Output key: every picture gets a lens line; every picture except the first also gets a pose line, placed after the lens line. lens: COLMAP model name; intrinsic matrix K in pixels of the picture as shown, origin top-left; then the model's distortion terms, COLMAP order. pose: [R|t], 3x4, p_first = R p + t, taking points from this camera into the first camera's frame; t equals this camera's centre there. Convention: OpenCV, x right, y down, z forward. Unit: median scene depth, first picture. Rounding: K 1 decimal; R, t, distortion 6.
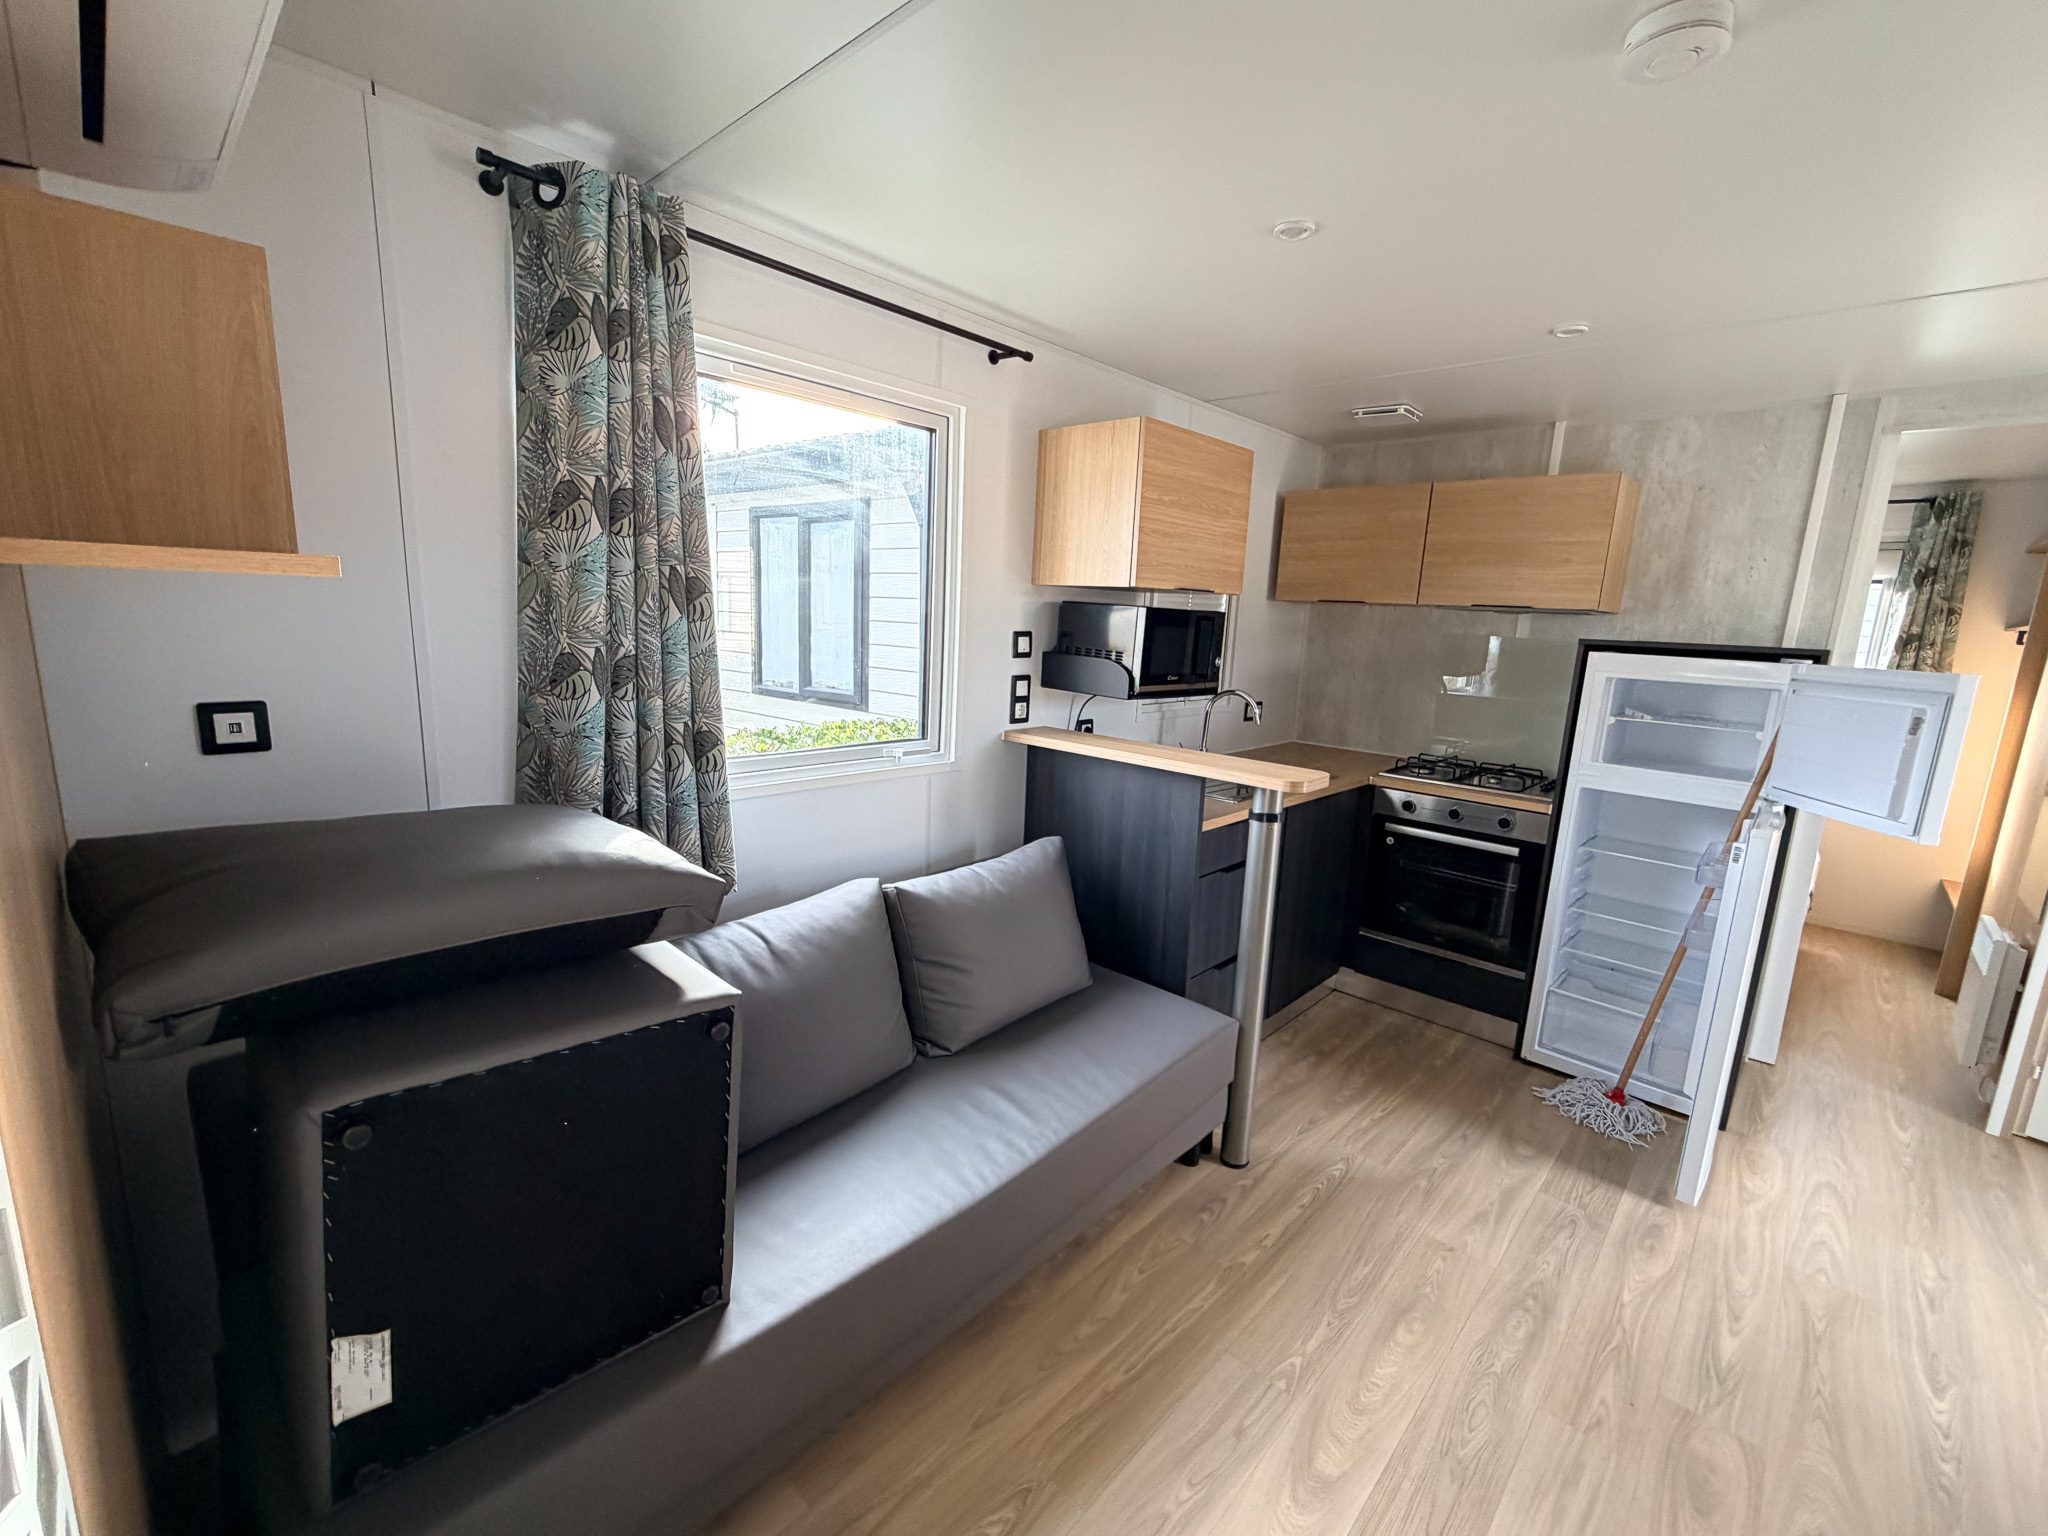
lens RADIAL K [[842.6, 0, 1036.2], [0, 842.6, 770.5], [0, 0, 1]] dist [-0.003648, -0.000136]
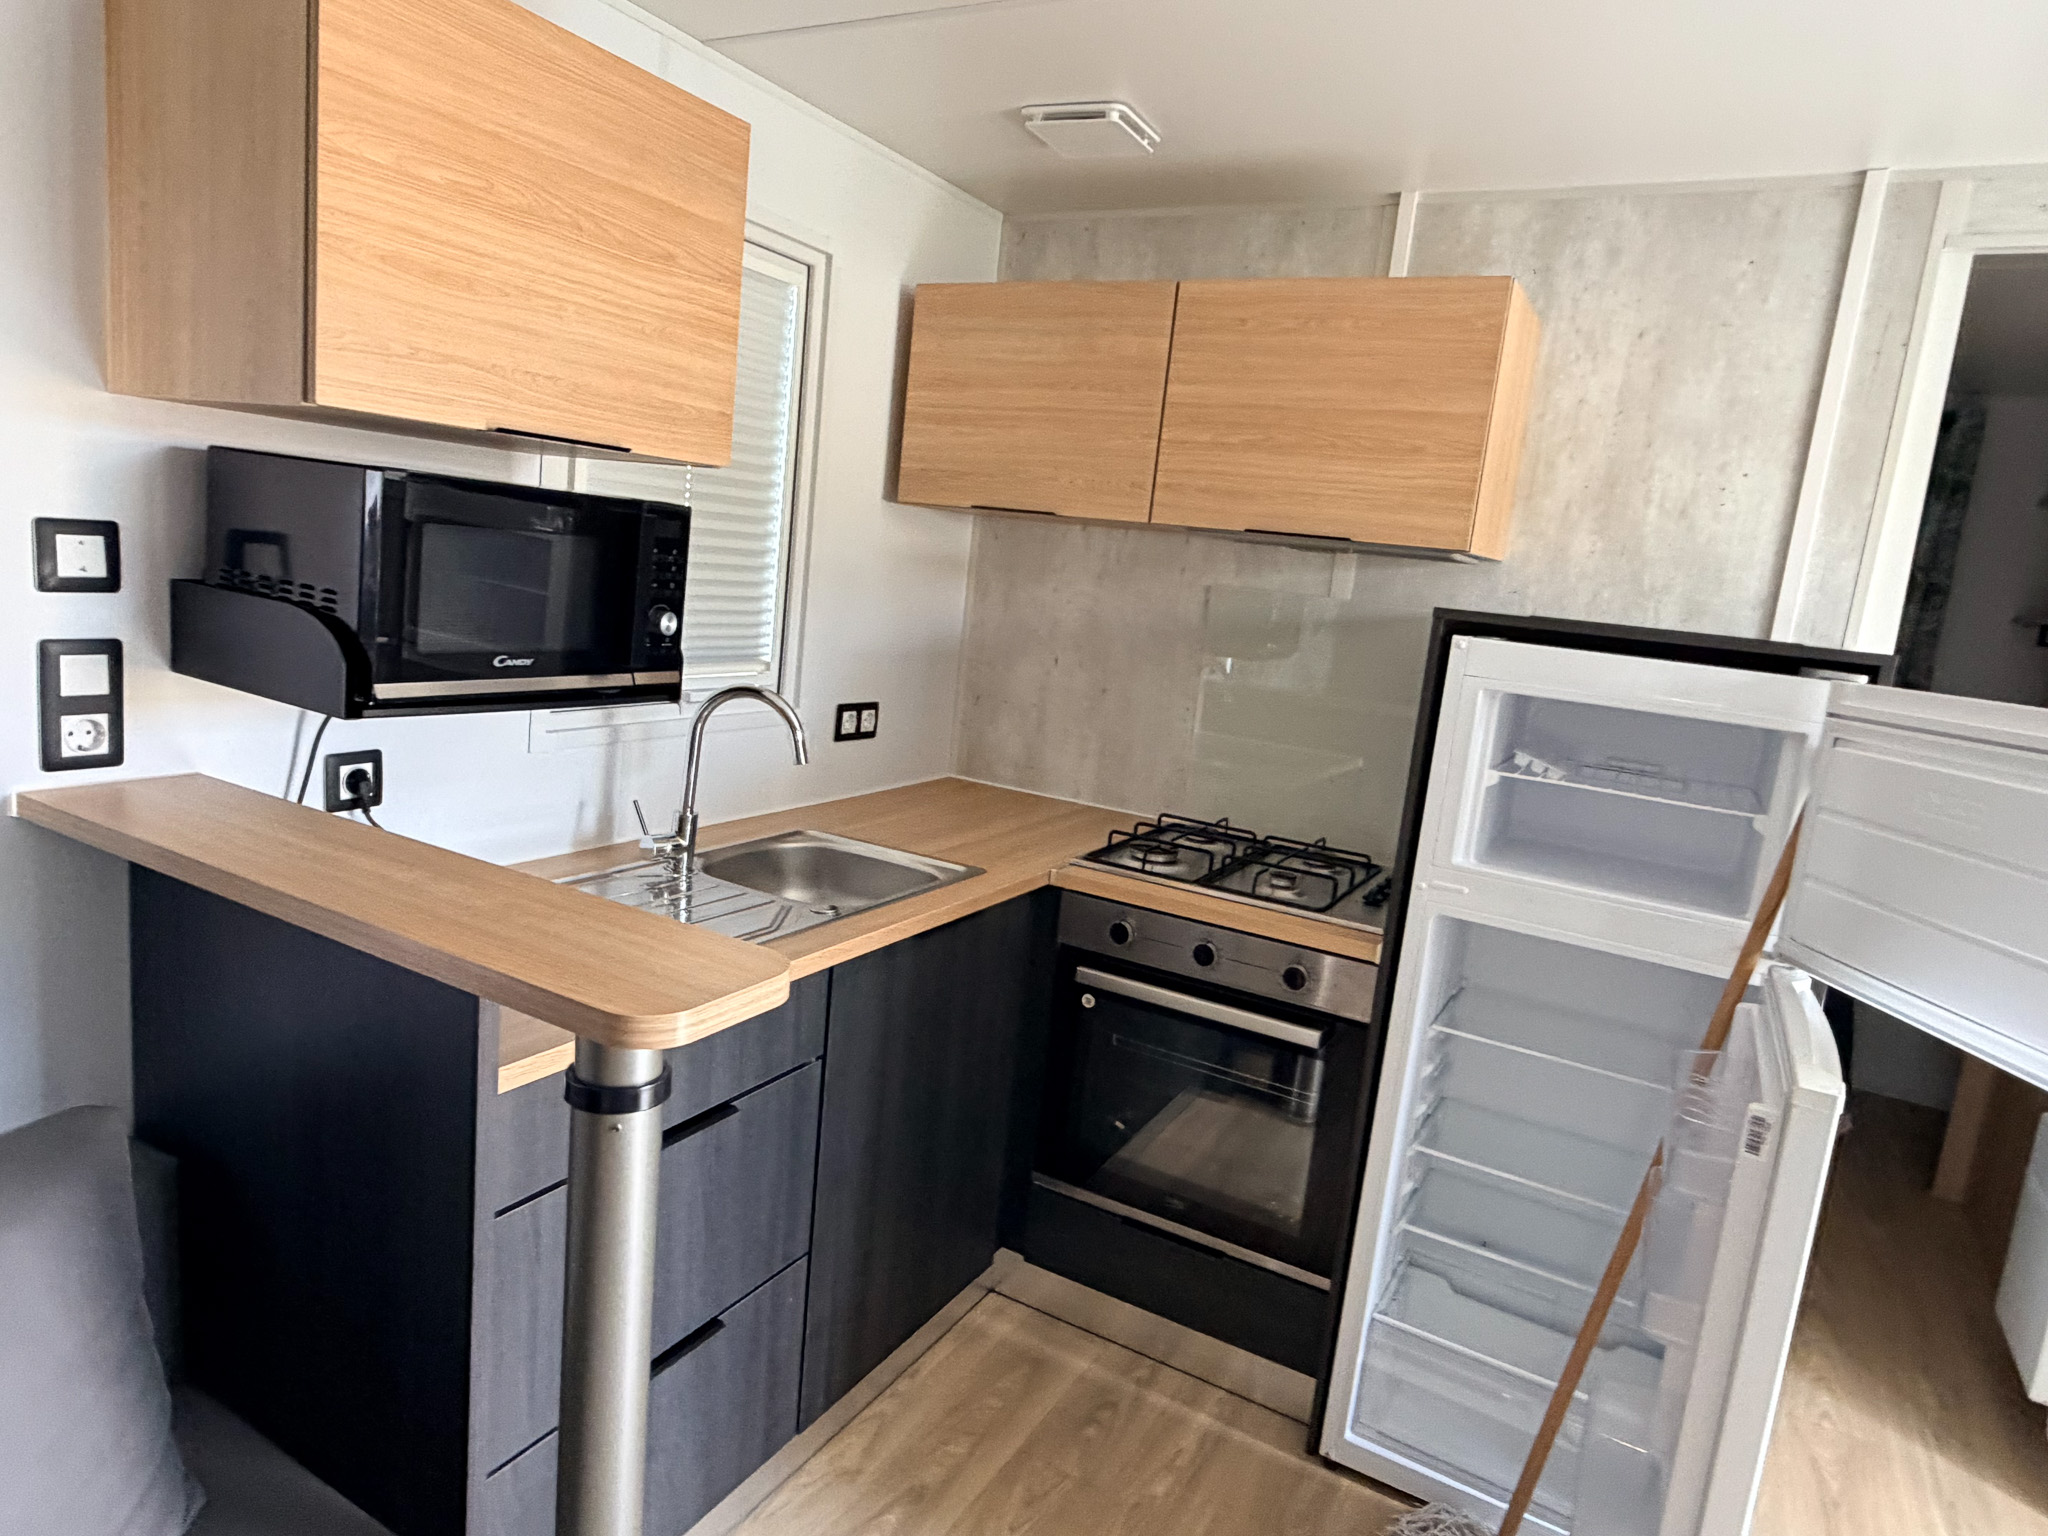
lens RADIAL K [[1236.7, 0, 1016.2], [0, 1236.7, 762.8], [0, 0, 1]] dist [-0.003053, -0.000831]
pose [[0.969421, 0.013999, 0.245002, 0.223269], [-0.012943, 0.999899, -0.005920, -0.055960], [-0.245060, 0.002568, 0.969504, 0.345889]]
